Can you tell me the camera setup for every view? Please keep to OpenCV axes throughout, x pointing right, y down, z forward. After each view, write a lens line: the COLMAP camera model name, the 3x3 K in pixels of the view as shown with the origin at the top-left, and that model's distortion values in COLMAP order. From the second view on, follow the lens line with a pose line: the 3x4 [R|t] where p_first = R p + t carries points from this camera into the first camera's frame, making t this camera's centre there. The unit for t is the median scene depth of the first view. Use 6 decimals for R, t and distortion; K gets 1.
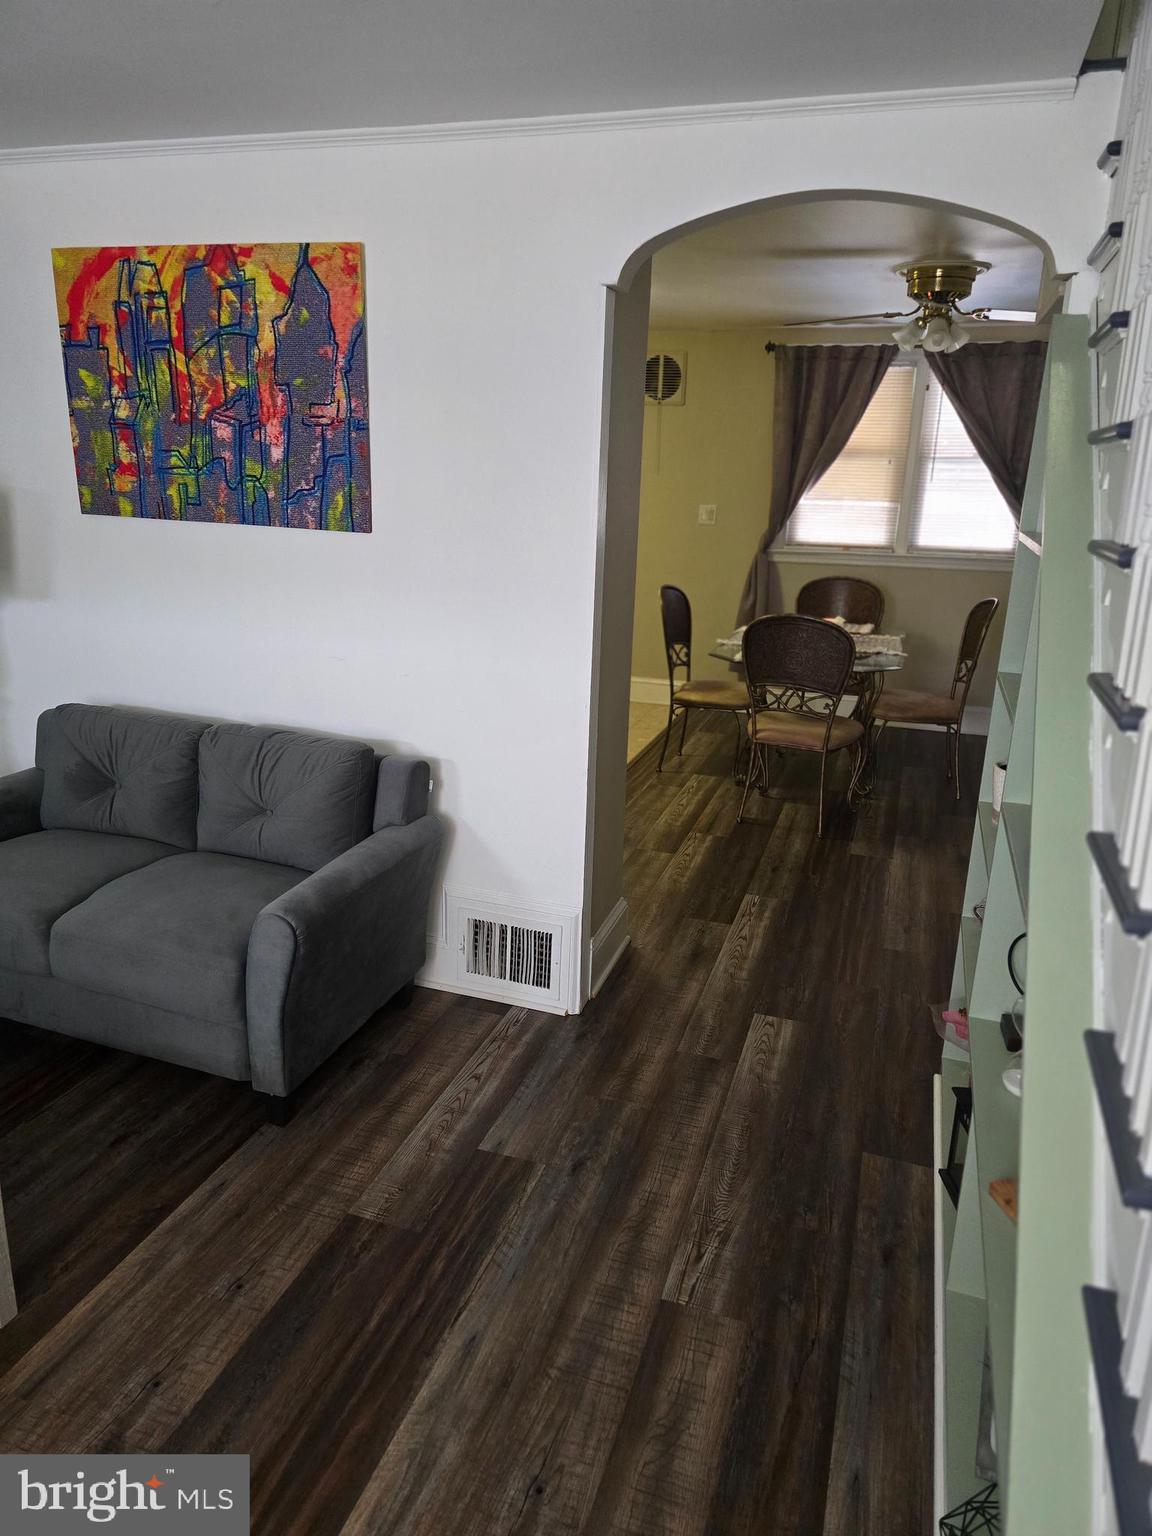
lens RADIAL K [[1037.0, 0, 574.8], [0, 1037.0, 765.2], [0, 0, 1]] dist [0.039338, -0.012897]
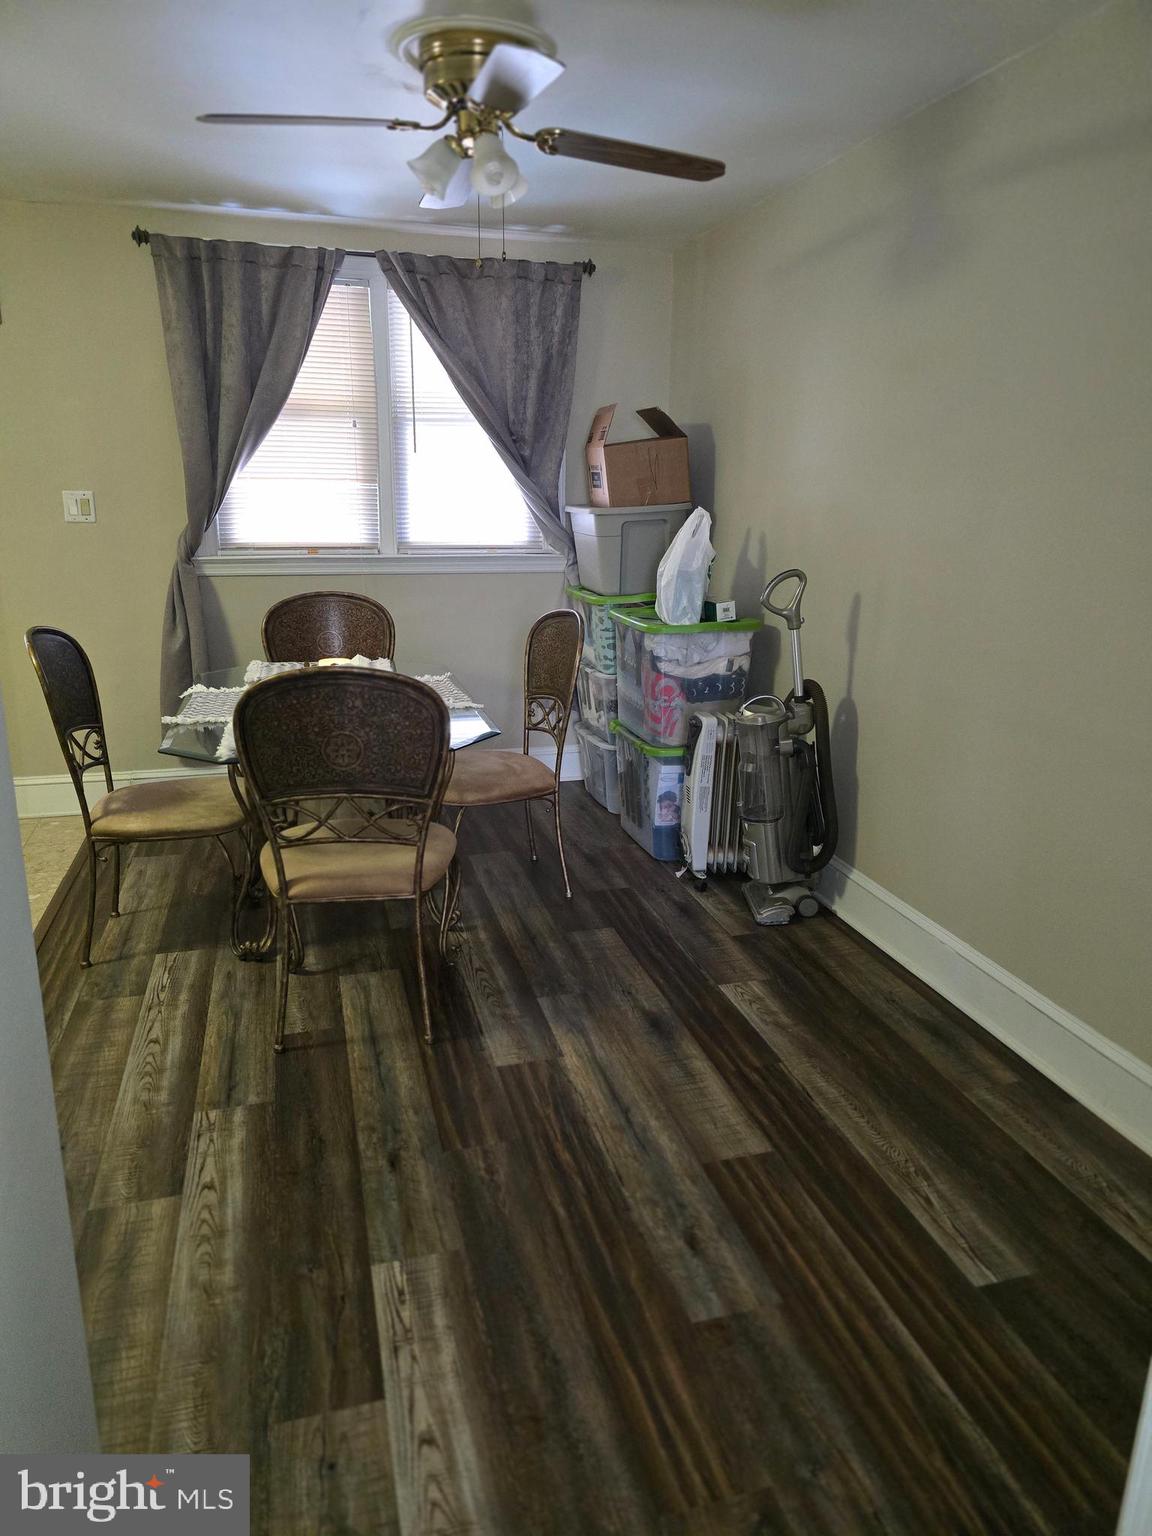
lens RADIAL K [[1037.0, 0, 585.7], [0, 1037.0, 767.6], [0, 0, 1]] dist [0.039338, -0.012897]
pose [[0.827131, -0.162357, 0.538047, 0.018519], [0.167583, 0.985061, 0.039621, -0.073723], [-0.536442, 0.057395, 0.841983, 0.384018]]
